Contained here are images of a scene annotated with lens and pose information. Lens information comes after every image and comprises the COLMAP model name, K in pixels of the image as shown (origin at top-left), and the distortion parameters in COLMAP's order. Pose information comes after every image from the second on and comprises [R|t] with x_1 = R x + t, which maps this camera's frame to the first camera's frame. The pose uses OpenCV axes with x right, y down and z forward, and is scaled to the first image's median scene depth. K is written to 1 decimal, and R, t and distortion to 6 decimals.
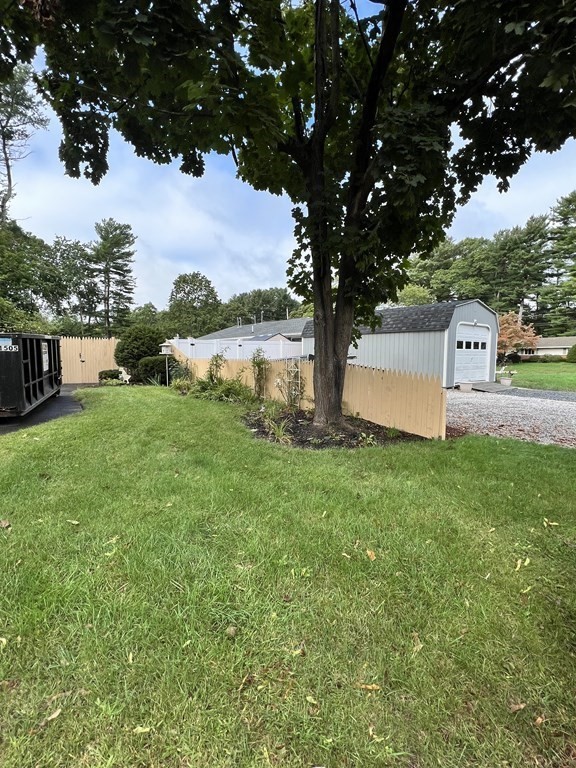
lens RADIAL K [[354.1, 0, 287.5], [0, 354.1, 385.3], [0, 0, 1]] dist [-0.001333, -0.000090]
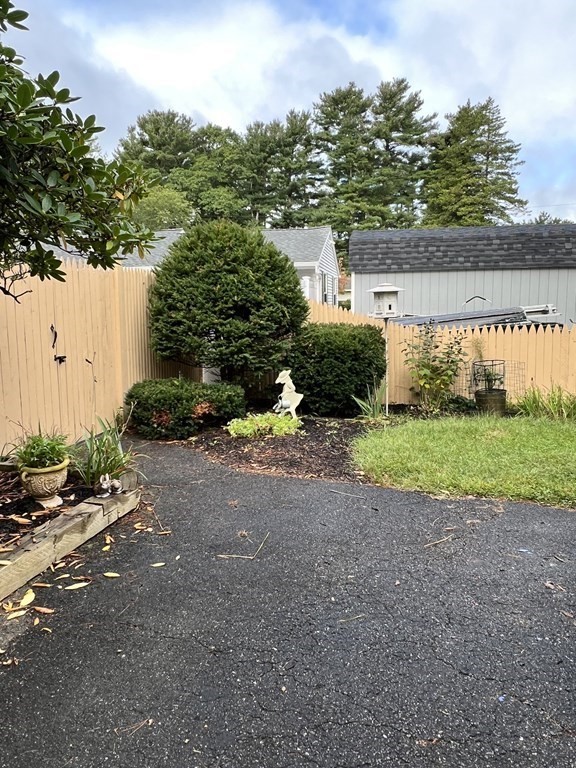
lens RADIAL K [[560.6, 0, 287.8], [0, 560.6, 382.8], [0, 0, 1]] dist [0.006393, 0.001372]
pose [[0.764921, -0.106221, 0.635305, -0.120189], [0.068966, 0.994145, 0.083182, -0.012261], [-0.640421, -0.019813, 0.767768, 0.096609]]
